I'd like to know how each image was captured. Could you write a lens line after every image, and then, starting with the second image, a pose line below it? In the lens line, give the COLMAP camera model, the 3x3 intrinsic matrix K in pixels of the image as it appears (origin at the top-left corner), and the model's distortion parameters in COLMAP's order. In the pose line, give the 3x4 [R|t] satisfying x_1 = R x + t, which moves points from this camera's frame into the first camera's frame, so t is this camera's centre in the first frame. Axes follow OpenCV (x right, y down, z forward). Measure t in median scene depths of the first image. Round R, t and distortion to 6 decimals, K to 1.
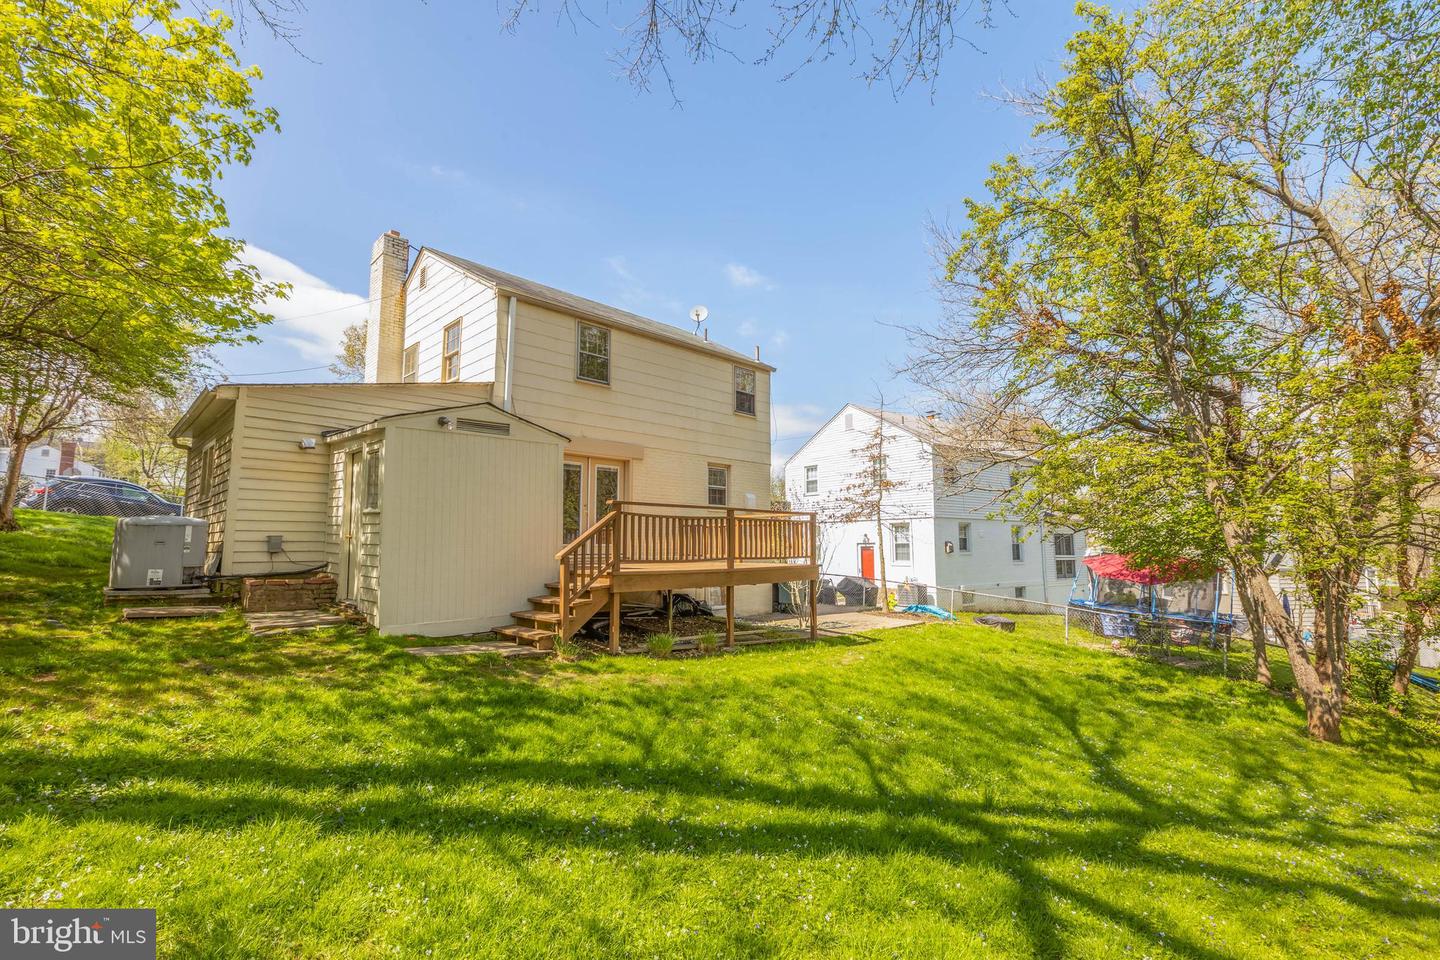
lens RADIAL K [[638.0, 0, 722.9], [0, 638.0, 477.6], [0, 0, 1]] dist [0.000204, -0.000347]
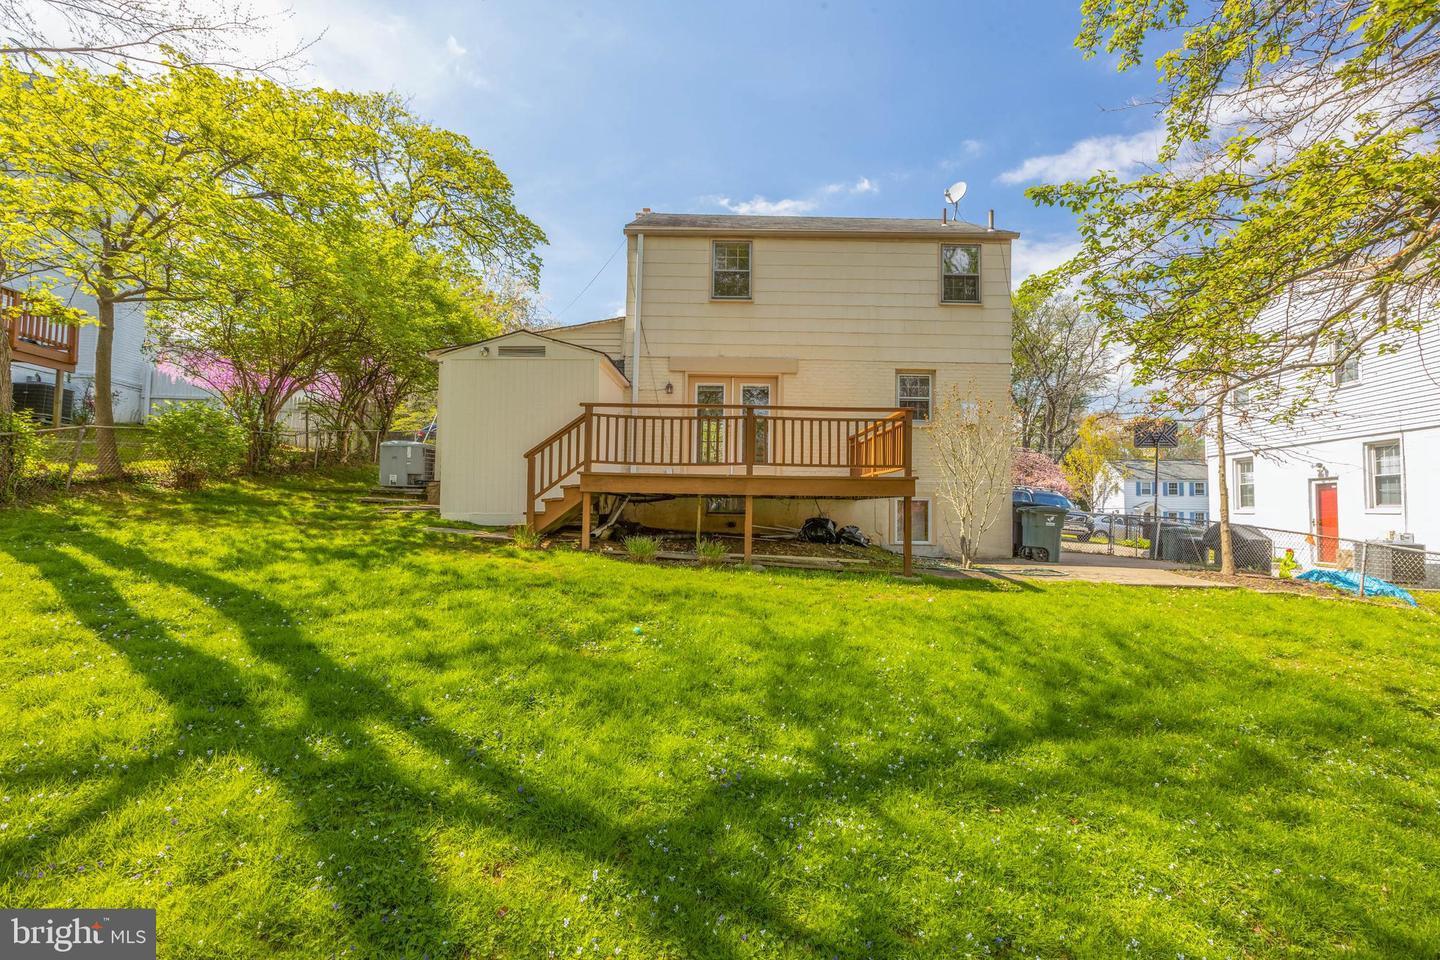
lens RADIAL K [[668.4, 0, 690.9], [0, 668.4, 475.5], [0, 0, 1]] dist [-0.001067, -0.000248]
pose [[0.708609, -0.021445, -0.705275, 0.468822], [0.058591, 0.997874, 0.028526, 0.086734], [0.703164, -0.061536, 0.708360, 0.217940]]
